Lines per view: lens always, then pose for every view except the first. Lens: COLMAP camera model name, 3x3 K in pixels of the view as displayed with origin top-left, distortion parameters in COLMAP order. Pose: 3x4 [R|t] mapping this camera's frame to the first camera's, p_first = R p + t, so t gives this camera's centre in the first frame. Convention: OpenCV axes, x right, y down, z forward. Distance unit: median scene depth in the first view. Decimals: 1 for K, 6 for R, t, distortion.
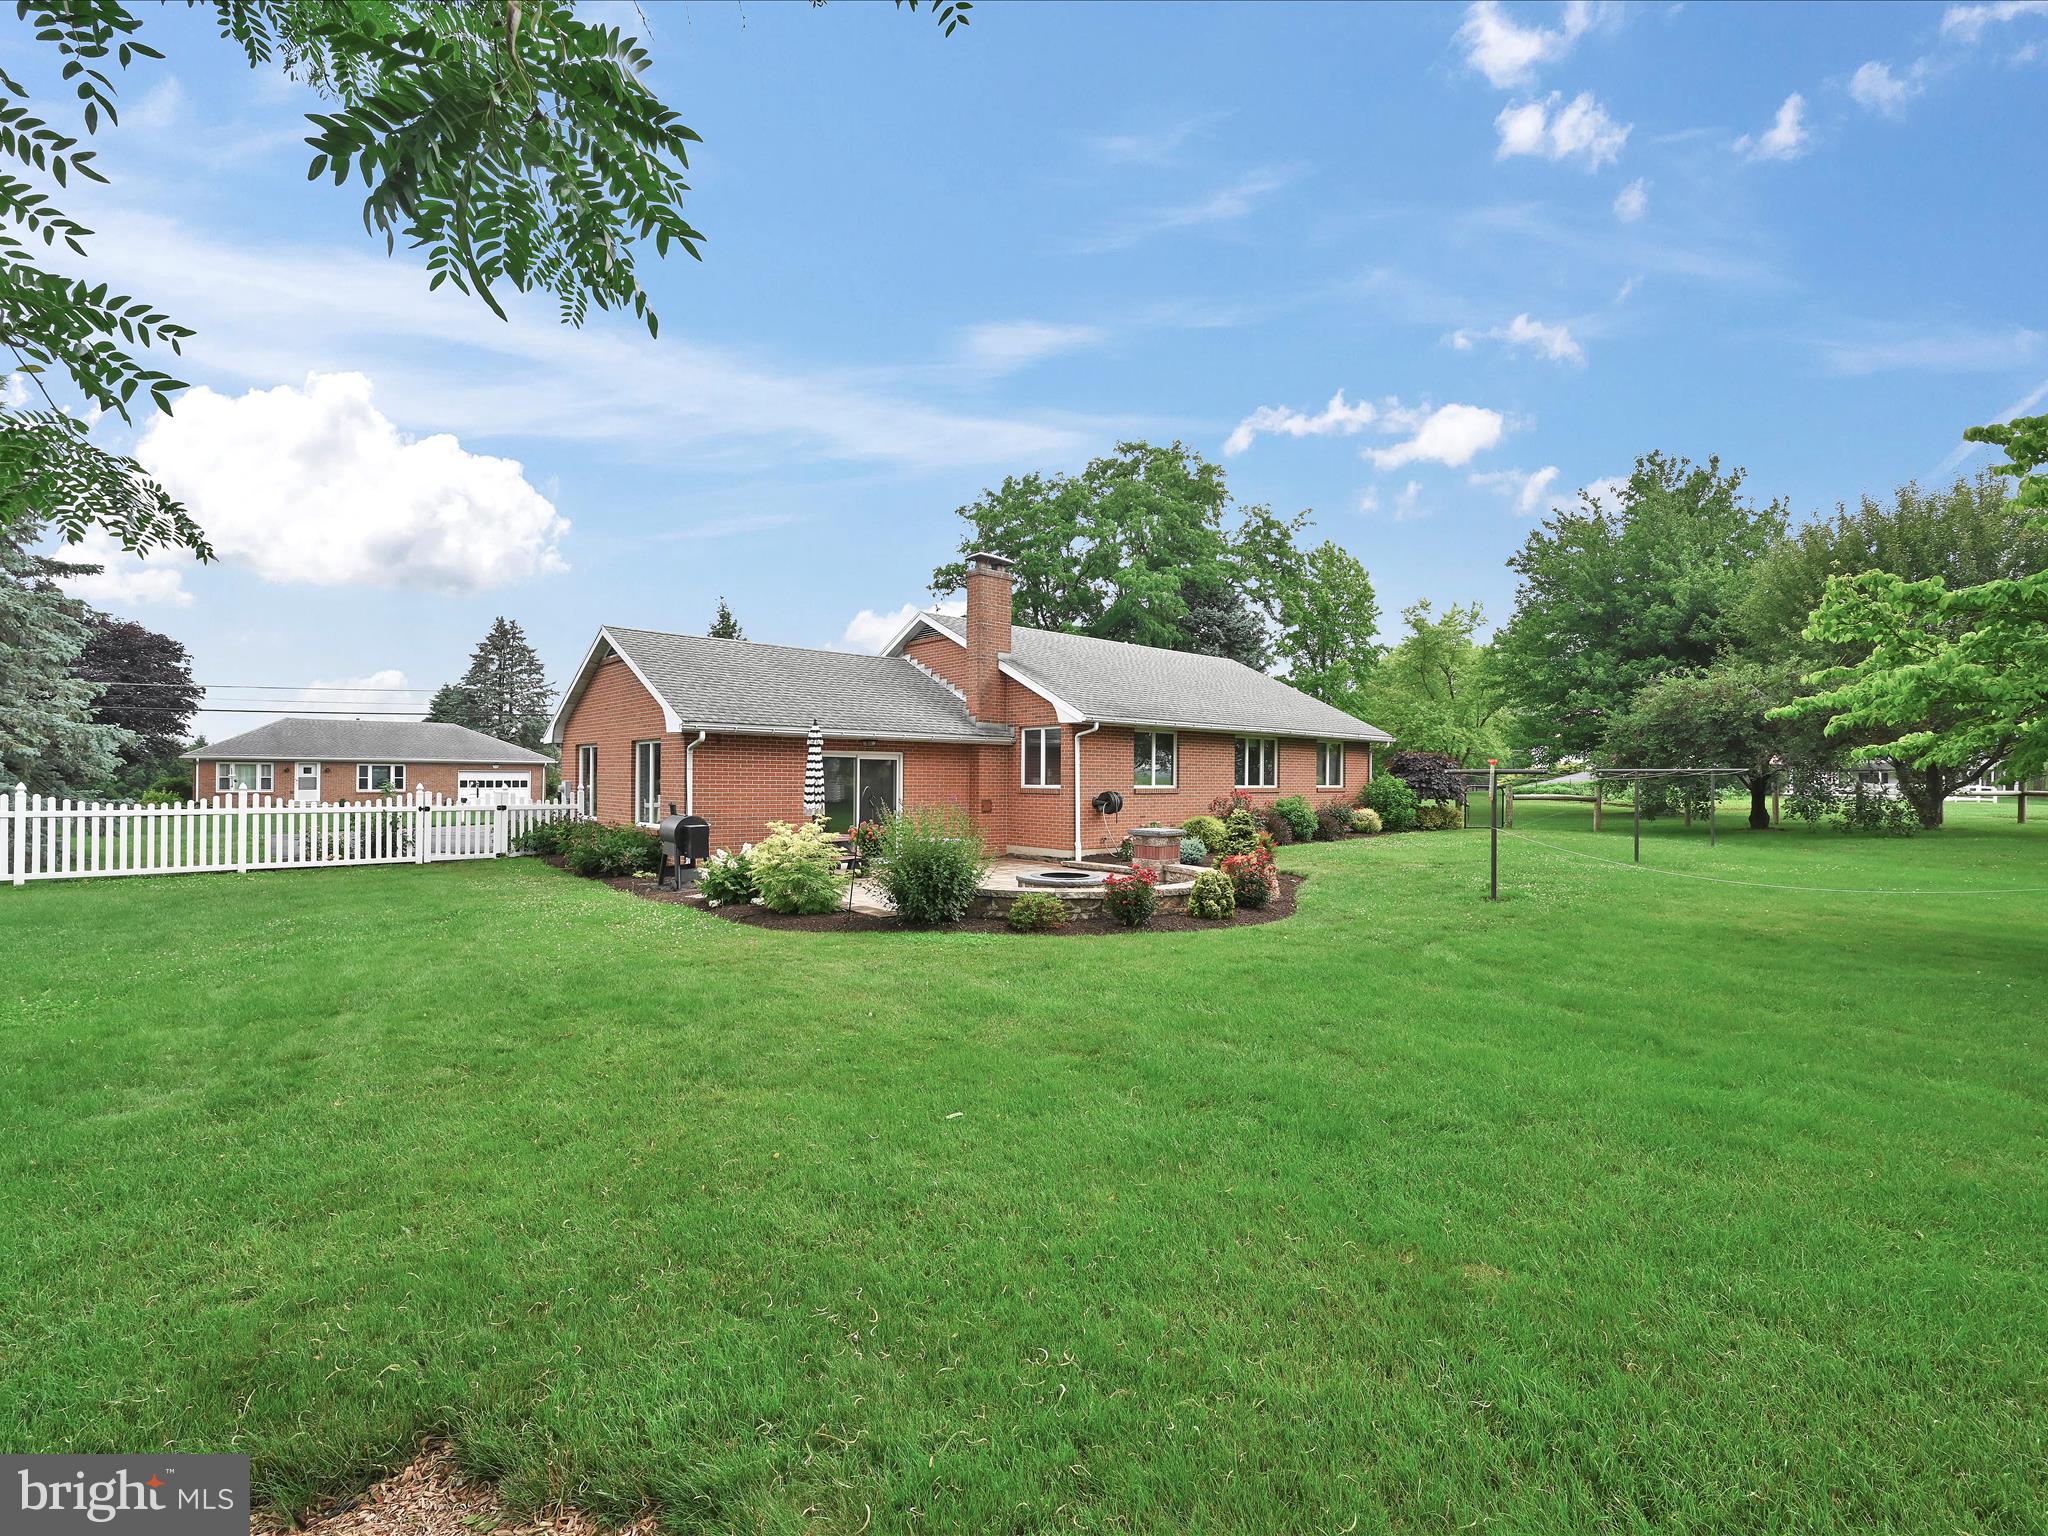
lens RADIAL K [[920.1, 0, 1024.0], [0, 920.1, 768.0], [0, 0, 1]] dist [0.000834, 0.000325]
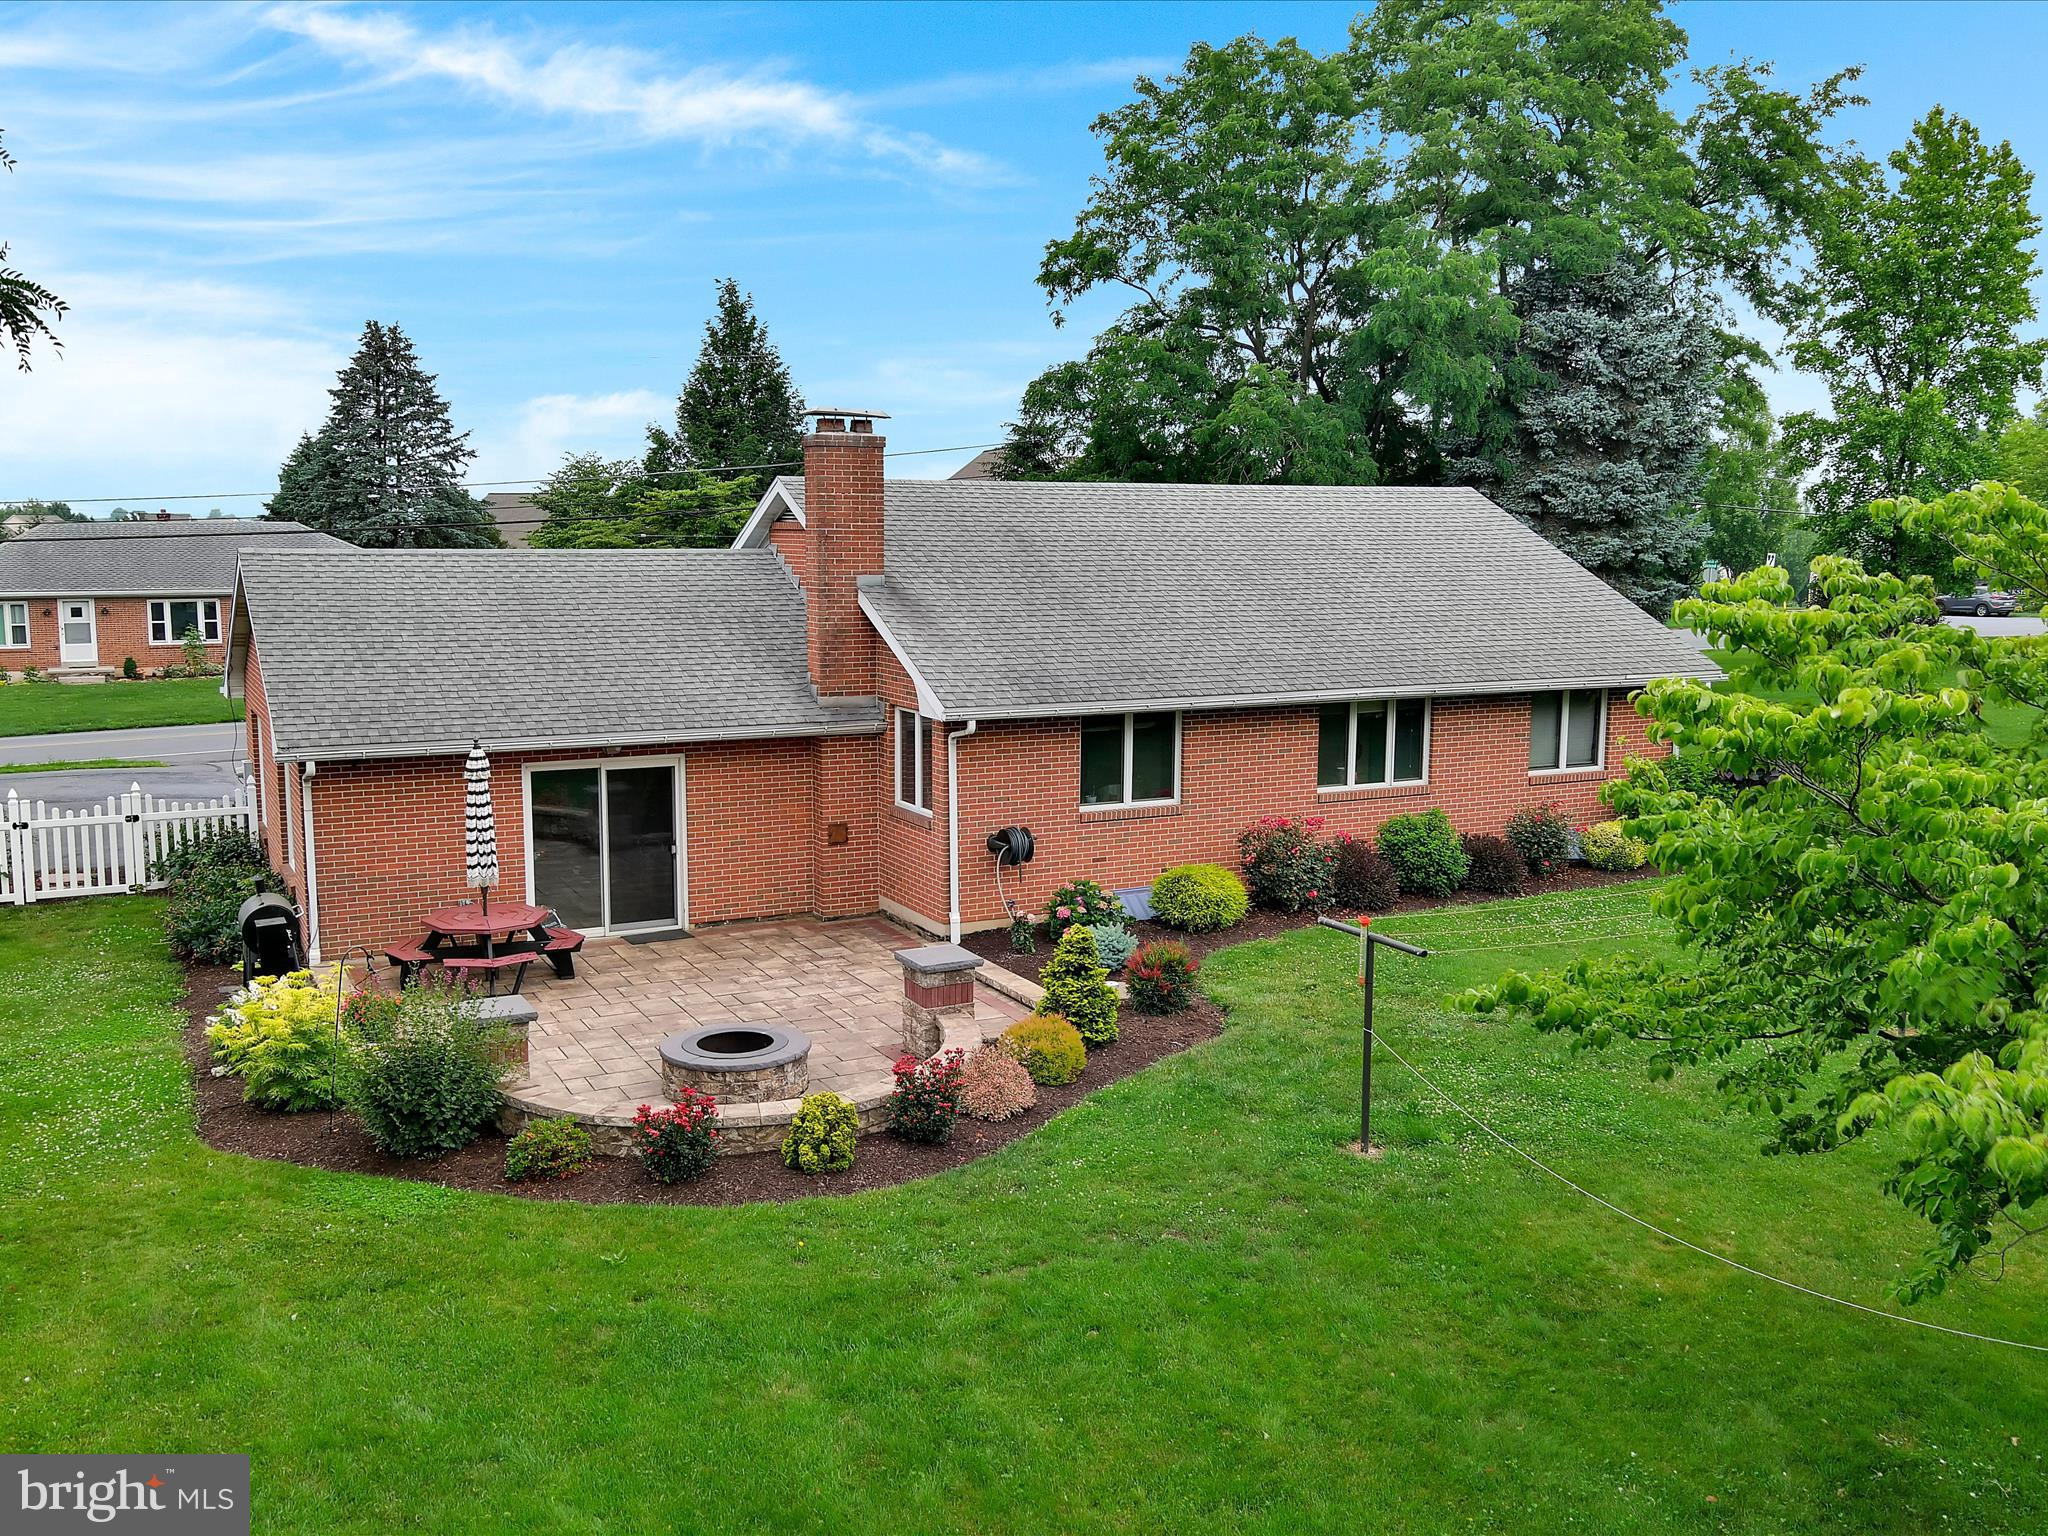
lens RADIAL K [[1812.9, 0, 1024.0], [0, 1812.9, 768.0], [0, 0, 1]] dist [0.010219, 0.001600]
pose [[0.969778, 0.032315, -0.241839, 0.360656], [0.003634, 0.989168, 0.146746, -0.174068], [0.243961, -0.143190, 0.959156, -0.104443]]
